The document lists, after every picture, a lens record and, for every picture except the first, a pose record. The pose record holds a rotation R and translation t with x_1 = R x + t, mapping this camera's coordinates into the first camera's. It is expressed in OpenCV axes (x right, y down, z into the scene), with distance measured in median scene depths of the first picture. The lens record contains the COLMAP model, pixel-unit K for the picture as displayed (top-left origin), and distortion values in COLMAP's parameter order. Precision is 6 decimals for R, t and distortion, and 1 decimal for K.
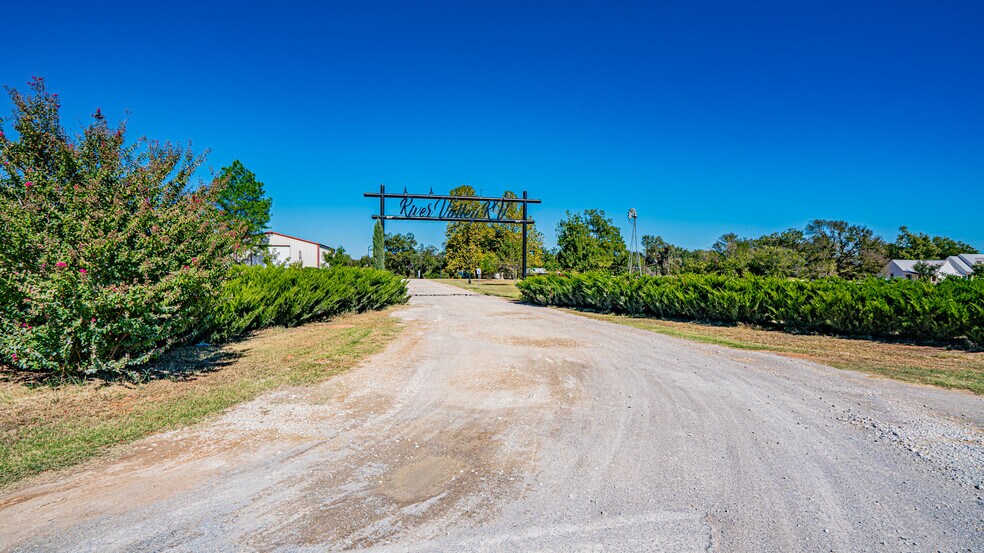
lens RADIAL K [[475.8, 0, 492.0], [0, 475.8, 277.4], [0, 0, 1]] dist [-0.023076, 0.008254]
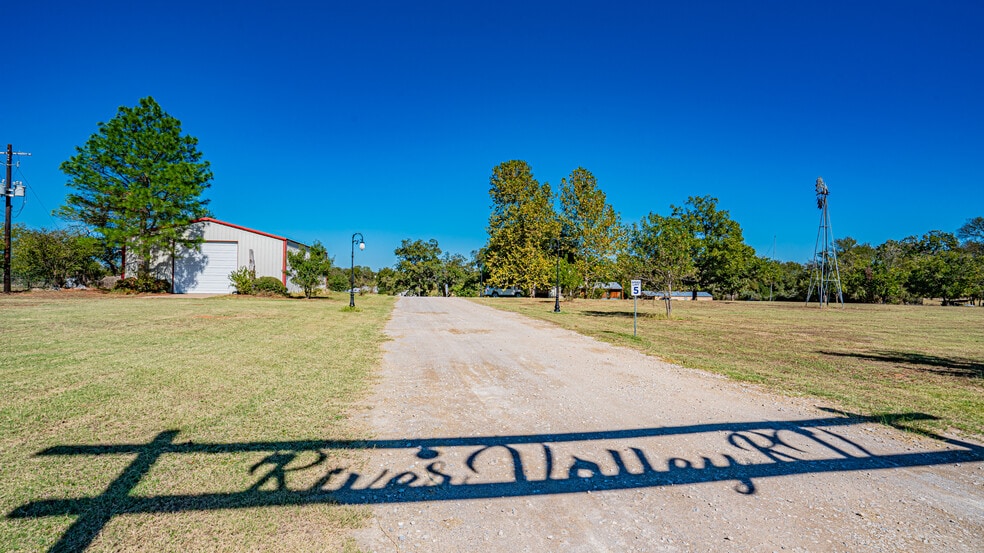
lens RADIAL K [[464.5, 0, 489.6], [0, 464.5, 277.3], [0, 0, 1]] dist [-0.024273, 0.000354]
pose [[0.998929, 0.004930, -0.046012, -0.186040], [-0.006298, 0.999541, -0.029629, -0.015421], [0.045844, 0.029887, 0.998501, 1.007610]]
